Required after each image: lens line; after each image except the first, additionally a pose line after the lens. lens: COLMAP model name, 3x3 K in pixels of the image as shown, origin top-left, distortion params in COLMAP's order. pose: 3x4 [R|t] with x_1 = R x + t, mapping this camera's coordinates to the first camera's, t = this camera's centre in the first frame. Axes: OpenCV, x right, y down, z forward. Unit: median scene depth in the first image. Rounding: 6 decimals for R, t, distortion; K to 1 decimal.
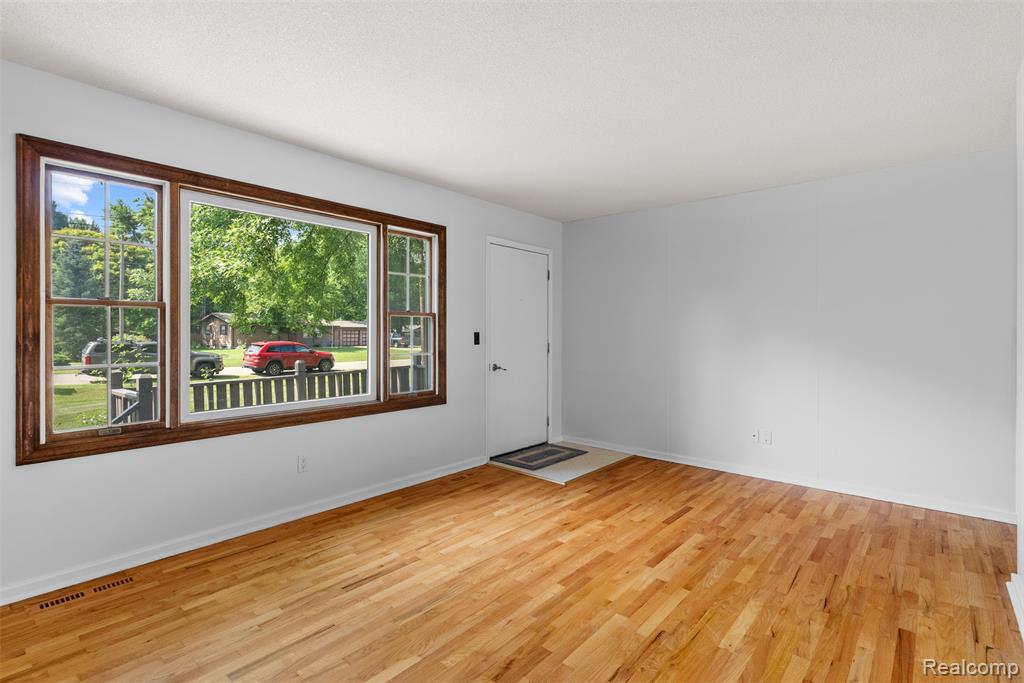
lens RADIAL K [[488.5, 0, 508.0], [0, 488.5, 329.5], [0, 0, 1]] dist [0.000539, -0.001615]
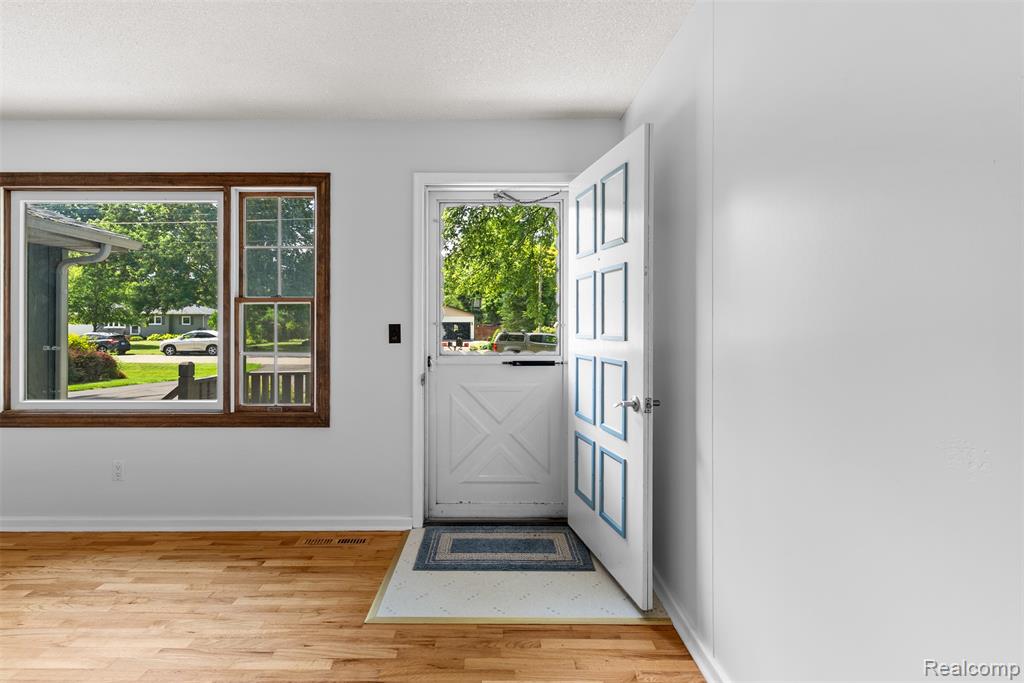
lens RADIAL K [[488.5, 0, 489.7], [0, 488.5, 322.4], [0, 0, 1]] dist [0.000539, -0.001615]
pose [[0.662051, -0.004153, -0.749447, 0.690819], [0.004950, 0.999987, -0.001168, 0.006206], [0.749443, -0.002936, 0.662063, 0.898801]]
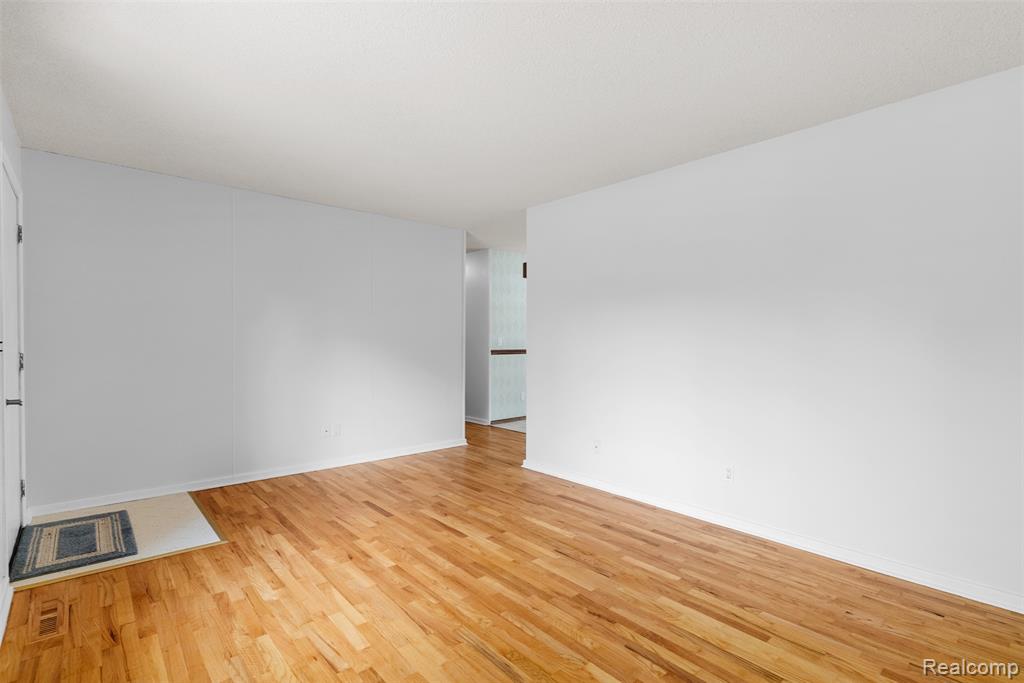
lens RADIAL K [[488.5, 0, 512.6], [0, 488.5, 341.0], [0, 0, 1]] dist [0.000539, -0.001615]
pose [[0.128184, -0.005989, 0.991732, -0.657636], [-0.013966, 0.999872, 0.007843, 0.003990], [-0.991652, -0.014856, 0.128084, 0.573726]]
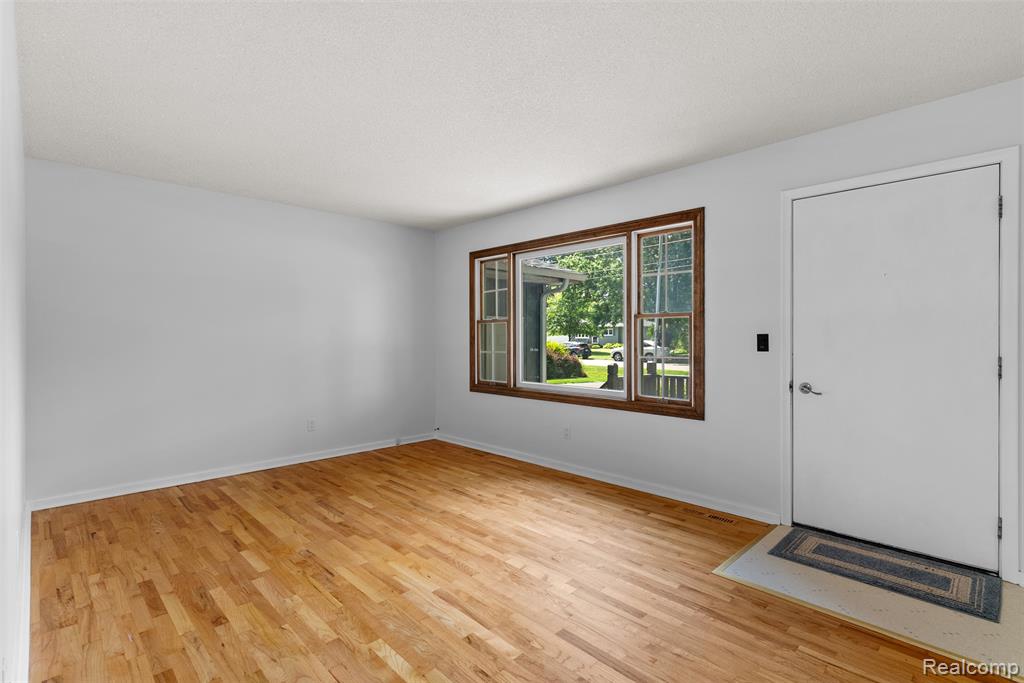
lens RADIAL K [[488.5, 0, 511.7], [0, 488.5, 332.7], [0, 0, 1]] dist [0.000539, -0.001615]
pose [[-0.080335, -0.007446, -0.996740, 0.916413], [0.007741, 0.999937, -0.008093, 0.009375], [0.996738, -0.008366, -0.080273, 0.938112]]
